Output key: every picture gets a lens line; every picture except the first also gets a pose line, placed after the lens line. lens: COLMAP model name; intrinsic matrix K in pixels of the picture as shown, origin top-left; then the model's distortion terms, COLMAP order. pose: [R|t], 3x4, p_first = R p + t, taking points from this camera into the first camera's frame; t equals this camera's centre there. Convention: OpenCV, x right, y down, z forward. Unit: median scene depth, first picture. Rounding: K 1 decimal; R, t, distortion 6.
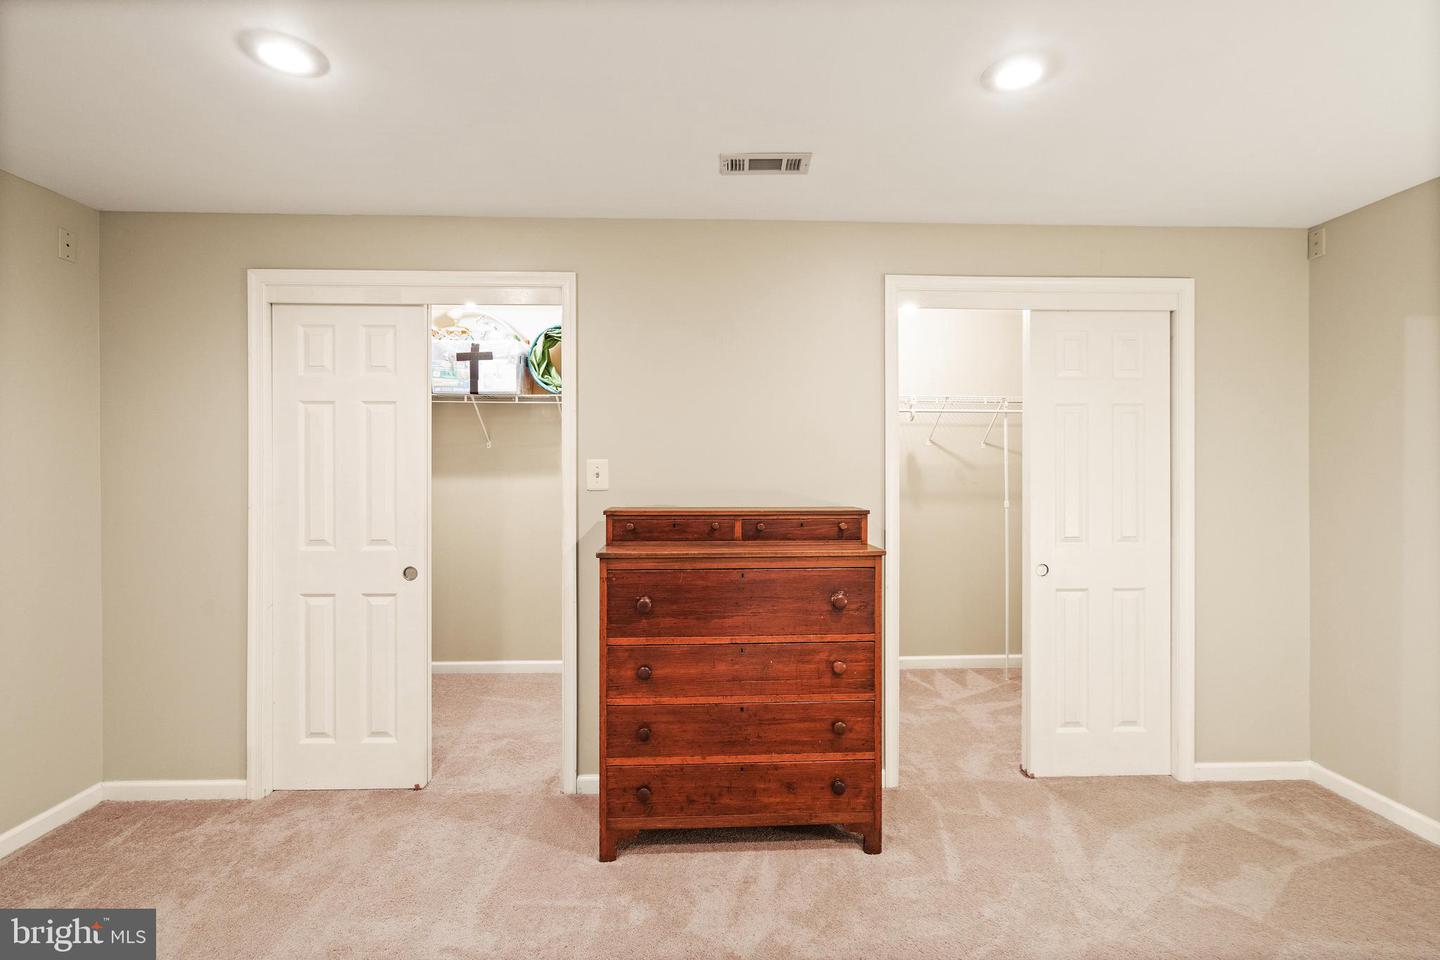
lens RADIAL K [[656.7, 0, 717.1], [0, 656.7, 466.9], [0, 0, 1]] dist [-0.005098, 0.000099]
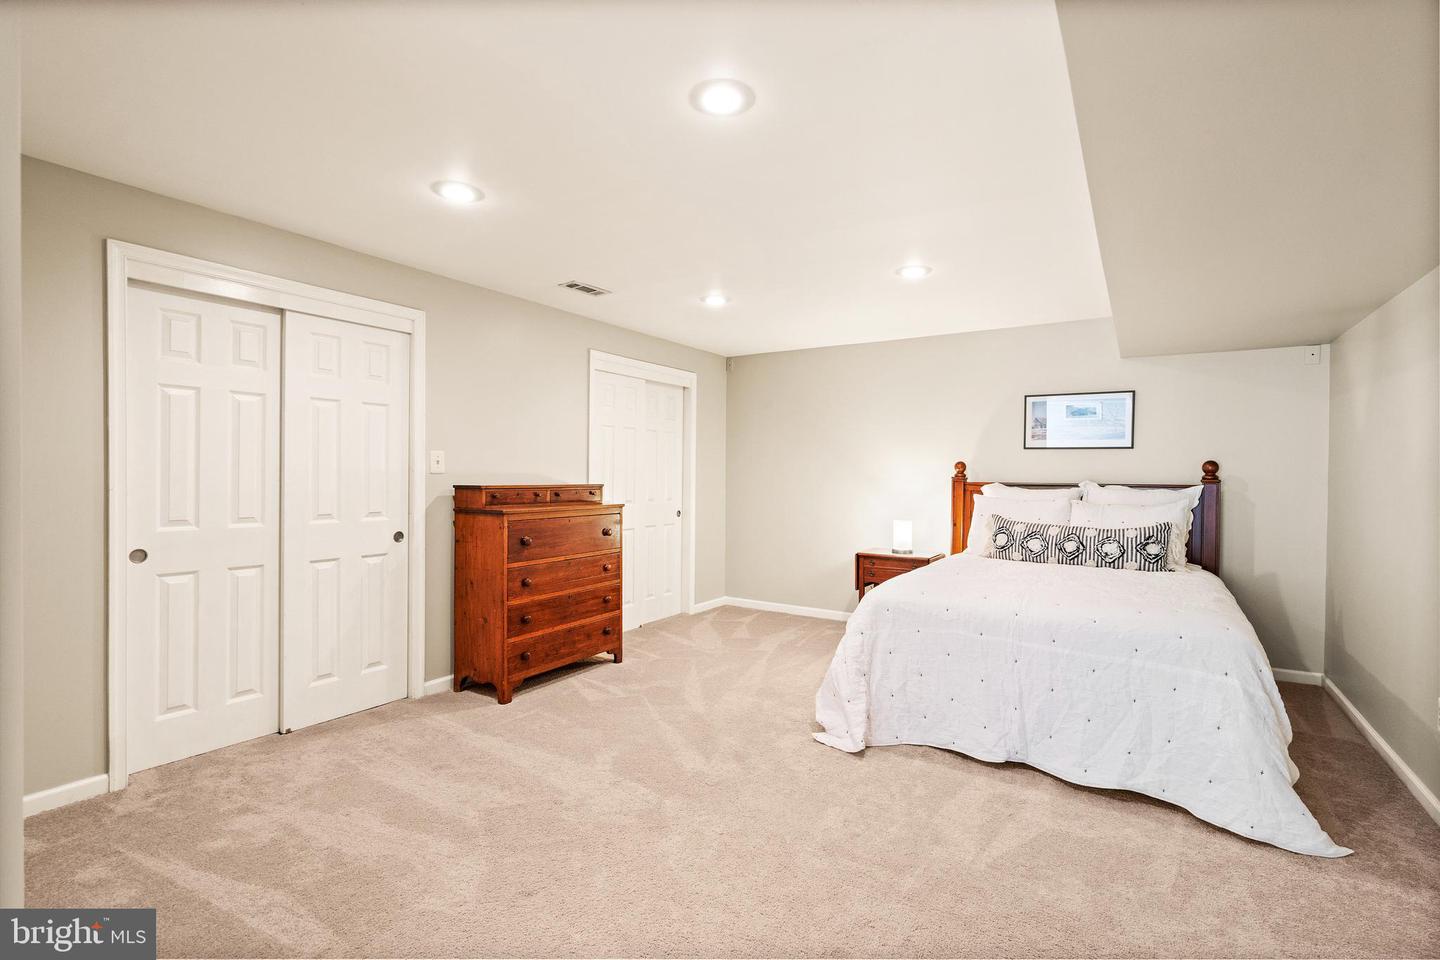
lens RADIAL K [[656.7, 0, 717.4], [0, 656.7, 481.6], [0, 0, 1]] dist [-0.005098, 0.000099]
pose [[0.576453, -0.005867, 0.817109, -1.161238], [-0.009349, 0.999861, 0.013775, 0.033965], [-0.817077, -0.015580, 0.576318, -0.326756]]
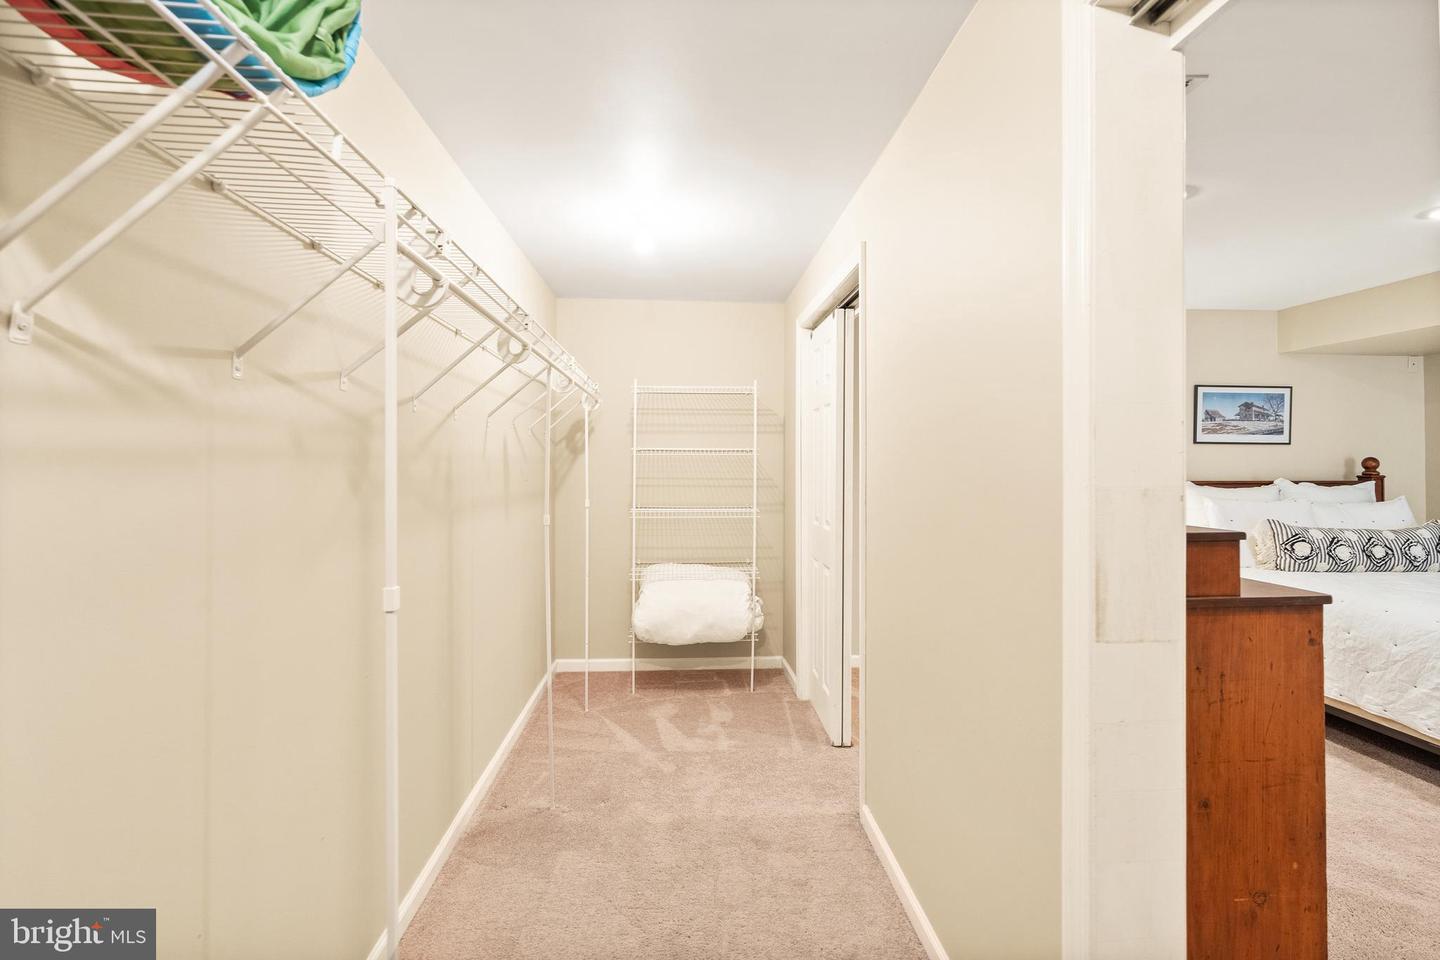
lens RADIAL K [[656.7, 0, 716.2], [0, 656.7, 467.0], [0, 0, 1]] dist [-0.005098, 0.000099]
pose [[-0.008397, -0.001336, 0.999964, -0.753776], [-0.001280, 0.999998, 0.001325, 0.015917], [-0.999964, -0.001268, -0.008399, 1.554682]]
